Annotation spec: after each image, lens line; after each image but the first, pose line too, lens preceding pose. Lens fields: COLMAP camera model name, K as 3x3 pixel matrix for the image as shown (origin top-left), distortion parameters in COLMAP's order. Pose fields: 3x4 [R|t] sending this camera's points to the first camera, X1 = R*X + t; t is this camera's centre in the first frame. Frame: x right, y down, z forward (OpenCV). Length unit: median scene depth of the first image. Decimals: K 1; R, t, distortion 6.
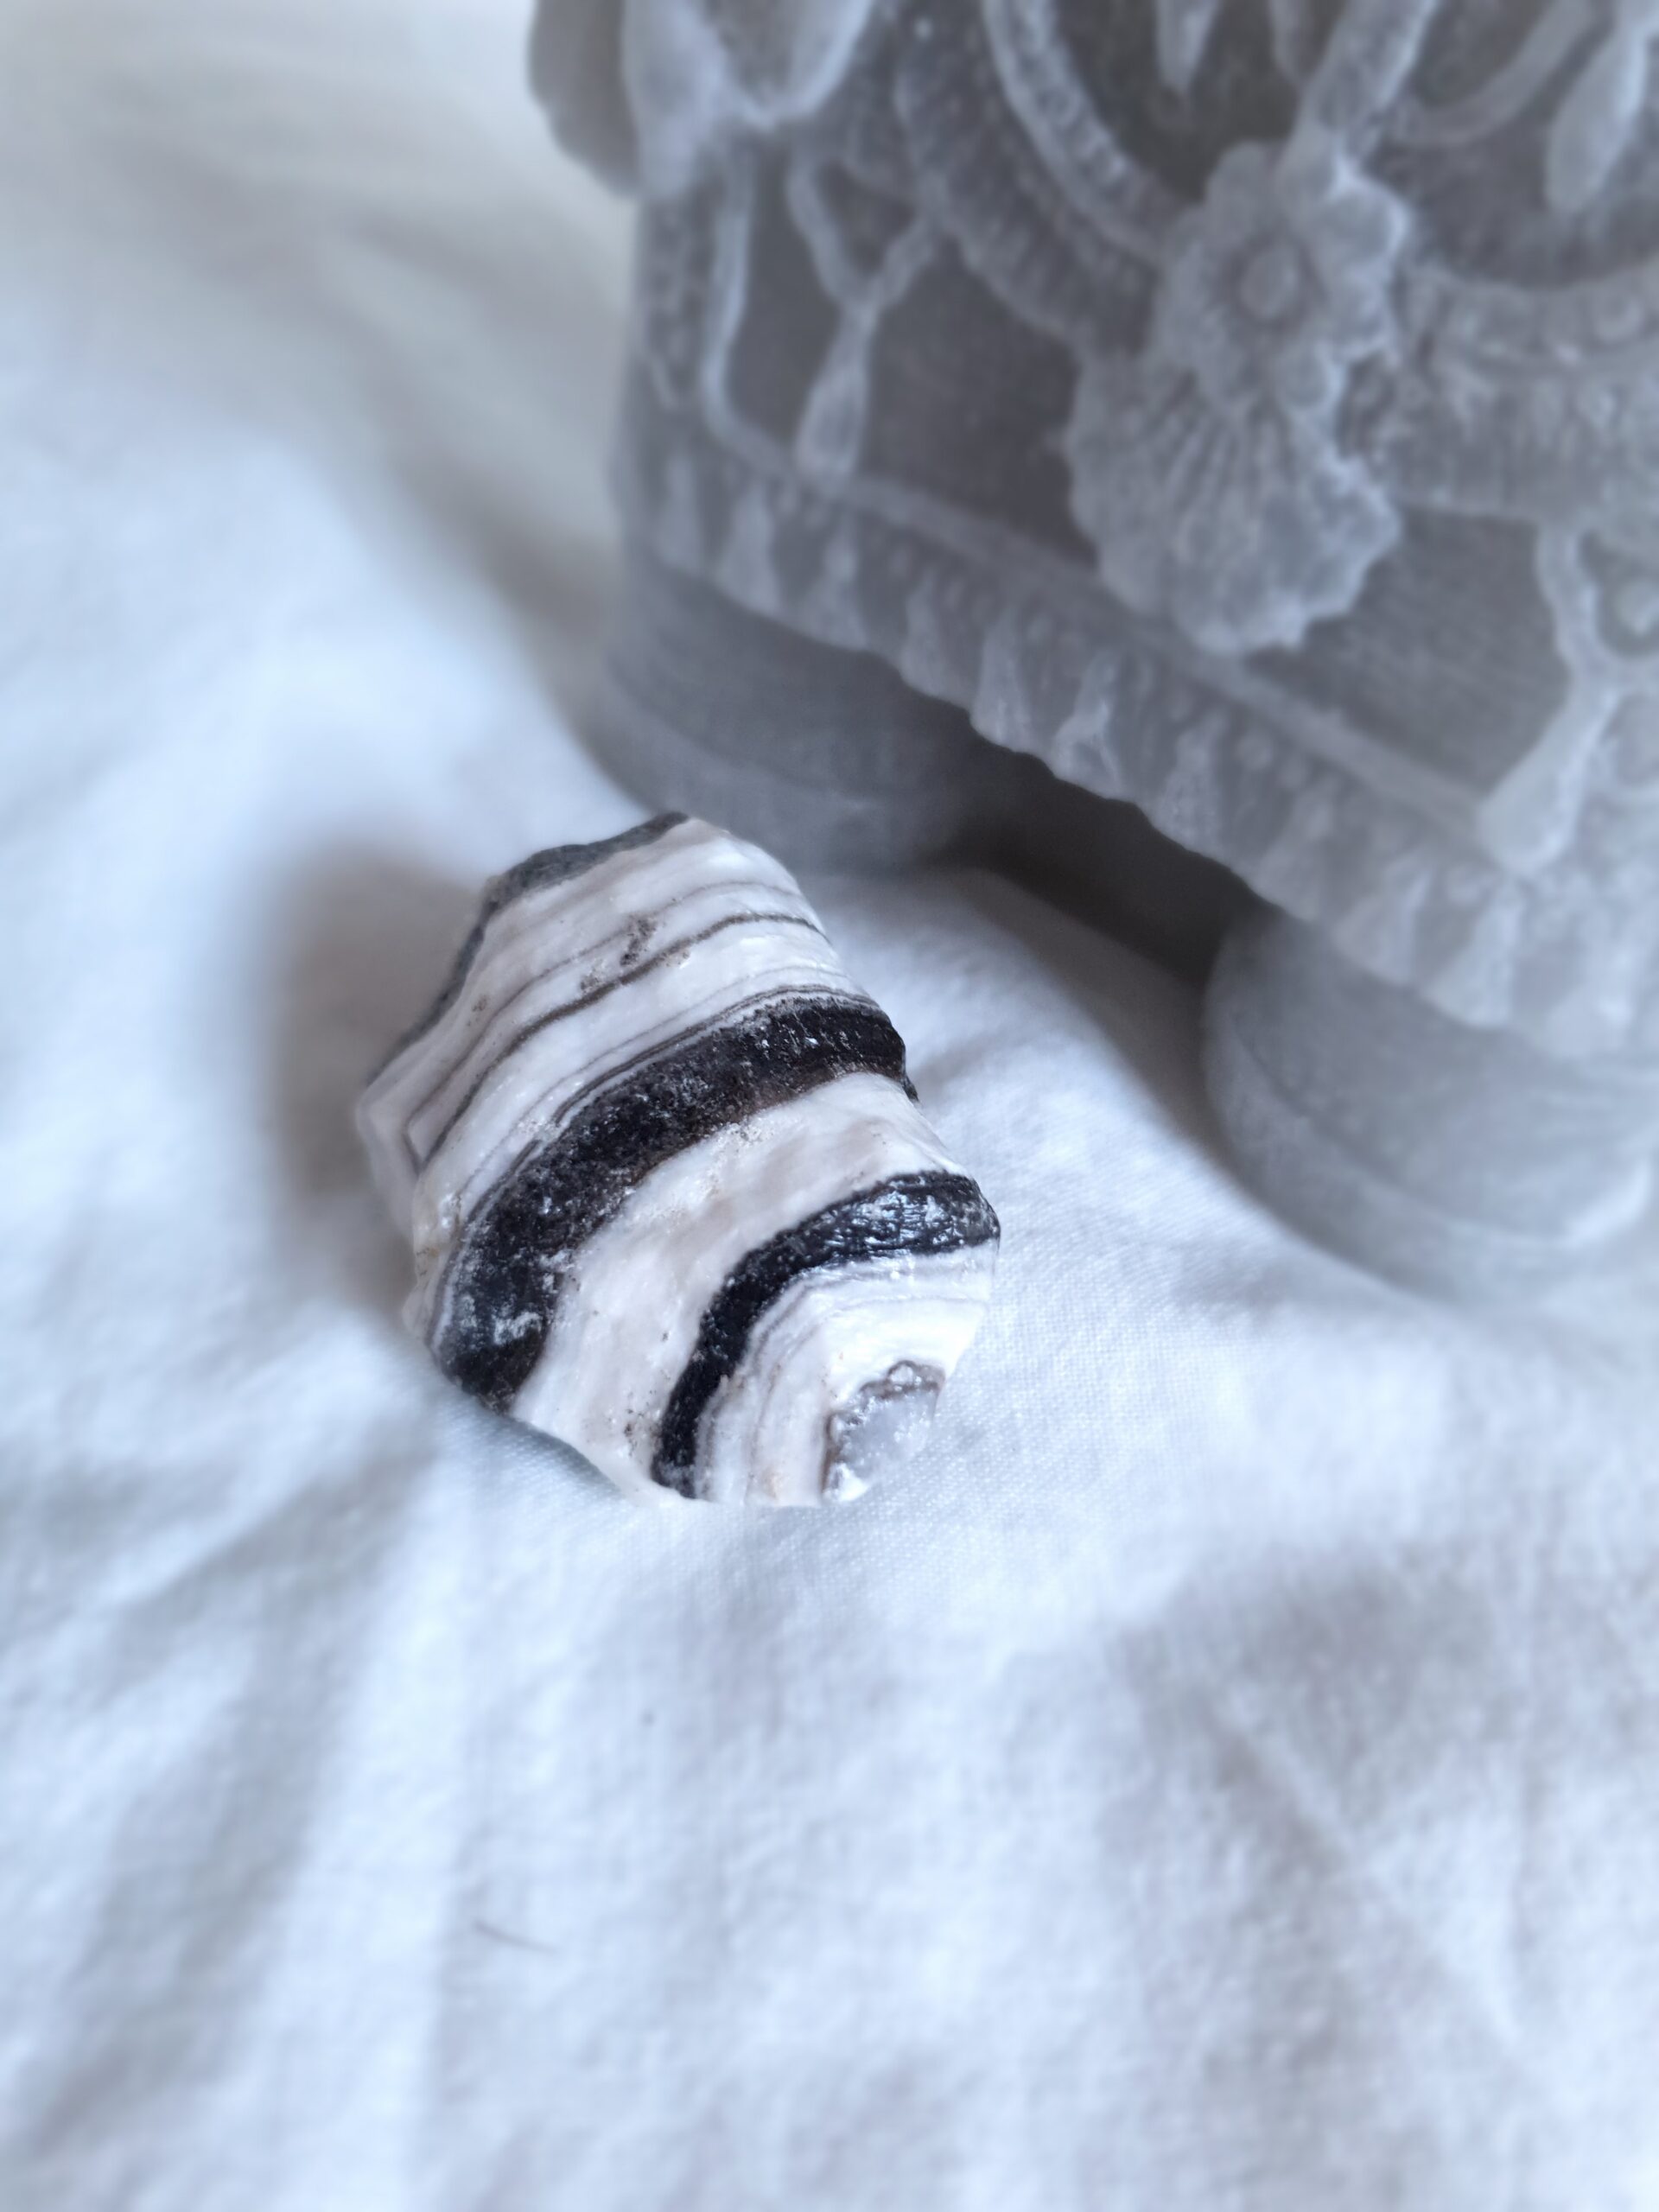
lens RADIAL K [[1864.4, 0, 854.4], [0, 1864.4, 1097.4], [0, 0, 1]] dist [-0.103040, 0.081494]
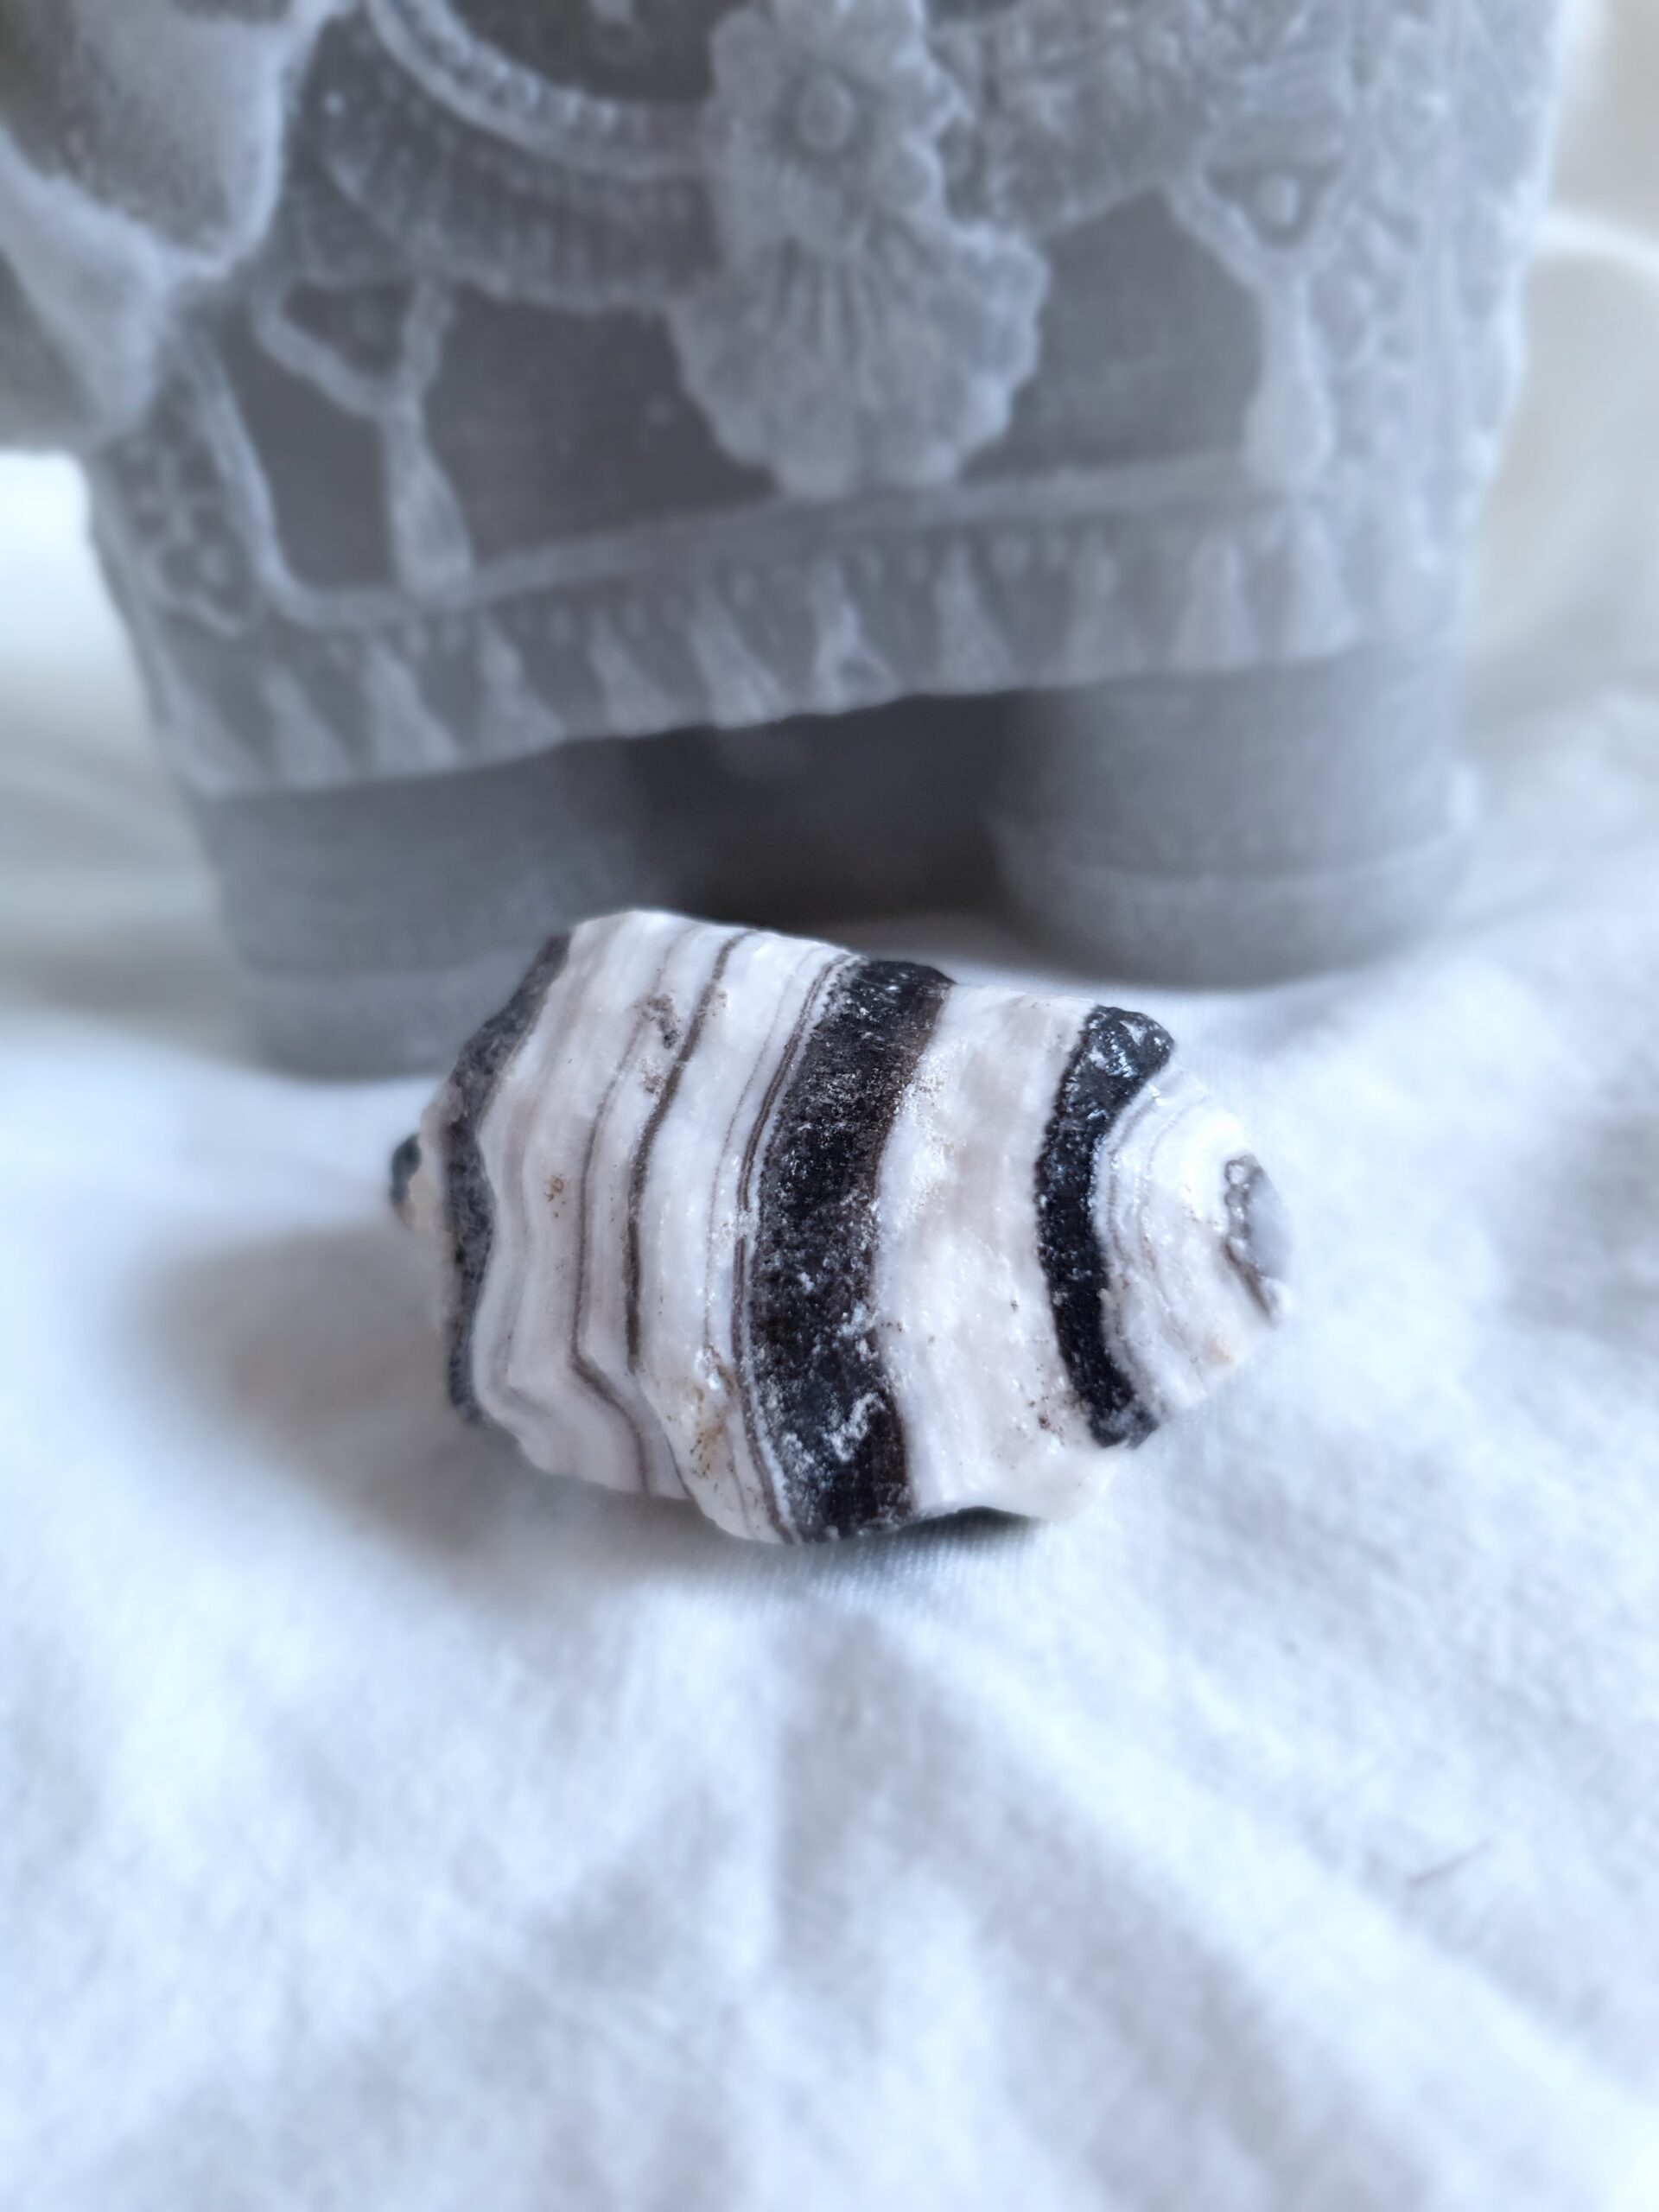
lens RADIAL K [[1891.1, 0, 841.4], [0, 1891.1, 1106.9], [0, 0, 1]] dist [-0.130687, 0.119992]
pose [[0.749146, -0.560751, 0.352617, -0.402042], [0.612591, 0.789018, -0.046730, 0.043446], [-0.252017, 0.251017, 0.934600, 0.155413]]
